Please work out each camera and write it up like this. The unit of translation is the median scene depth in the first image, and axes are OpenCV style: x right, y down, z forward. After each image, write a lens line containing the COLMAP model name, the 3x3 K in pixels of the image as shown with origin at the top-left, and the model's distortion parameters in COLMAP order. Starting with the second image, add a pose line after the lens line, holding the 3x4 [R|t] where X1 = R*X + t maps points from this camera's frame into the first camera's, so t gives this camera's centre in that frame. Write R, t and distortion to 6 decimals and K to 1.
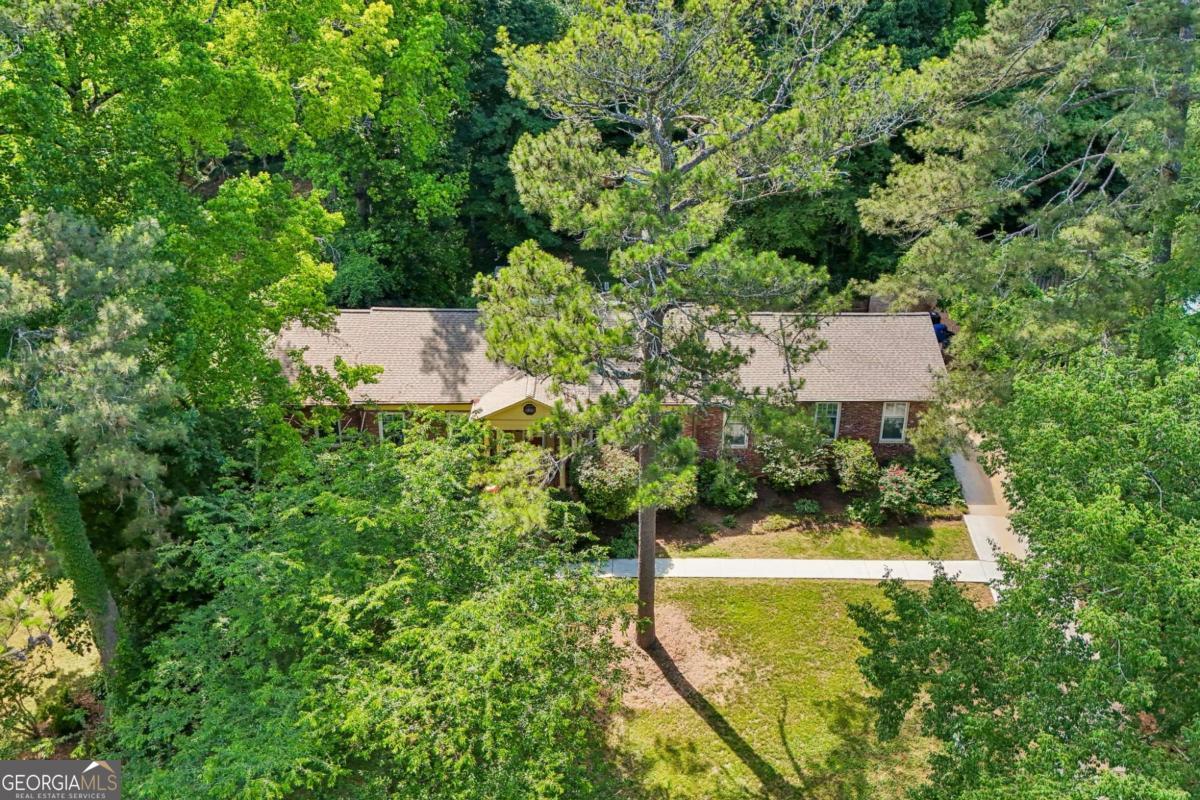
lens RADIAL K [[862.7, 0, 596.9], [0, 862.7, 386.7], [0, 0, 1]] dist [0.039181, -0.001332]
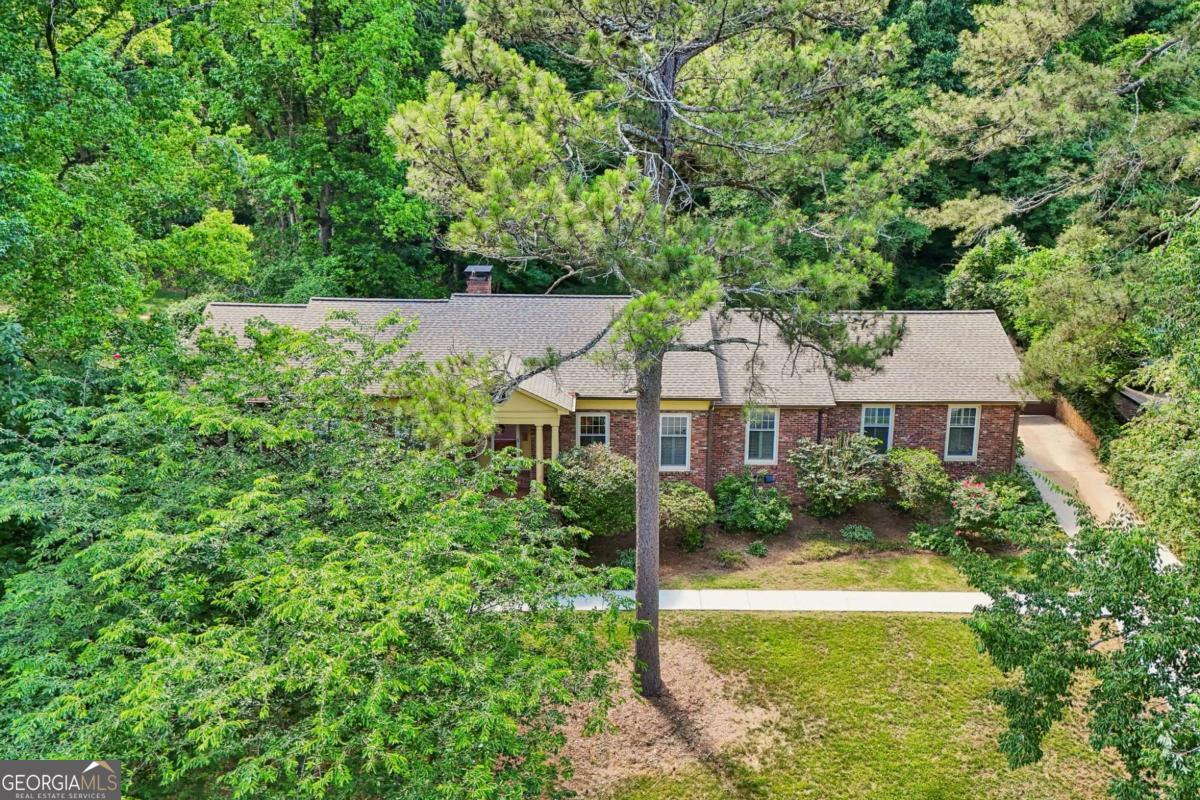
lens RADIAL K [[871.9, 0, 602.8], [0, 871.9, 433.0], [0, 0, 1]] dist [0.032116, -0.001262]
pose [[0.999991, 0.001416, -0.003993, 0.023232], [-0.001968, 0.989910, -0.141682, 0.198706], [0.003752, 0.141688, 0.989904, 0.265743]]
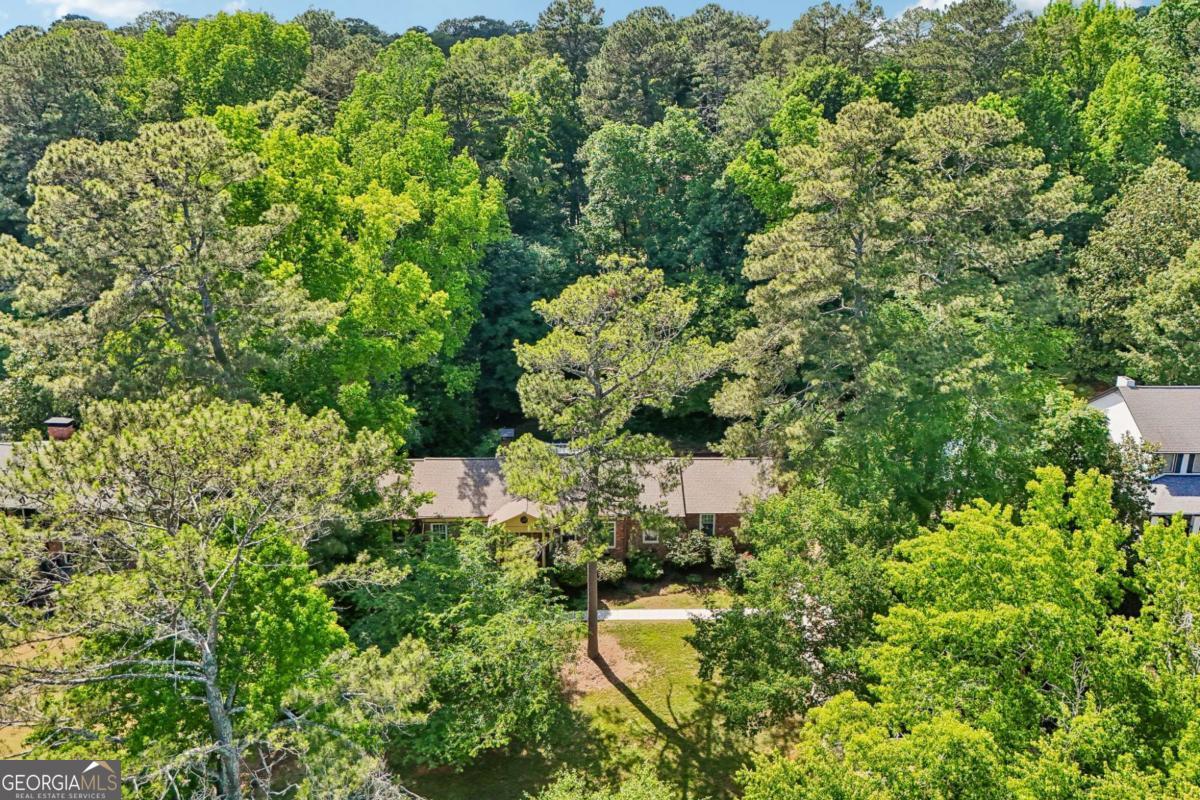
lens RADIAL K [[862.7, 0, 596.9], [0, 862.7, 386.7], [0, 0, 1]] dist [0.039181, -0.001332]
pose [[0.999648, -0.007711, 0.025405, 0.026088], [0.011107, 0.990599, -0.136345, 0.000284], [-0.024115, 0.136579, 0.990336, -0.810065]]
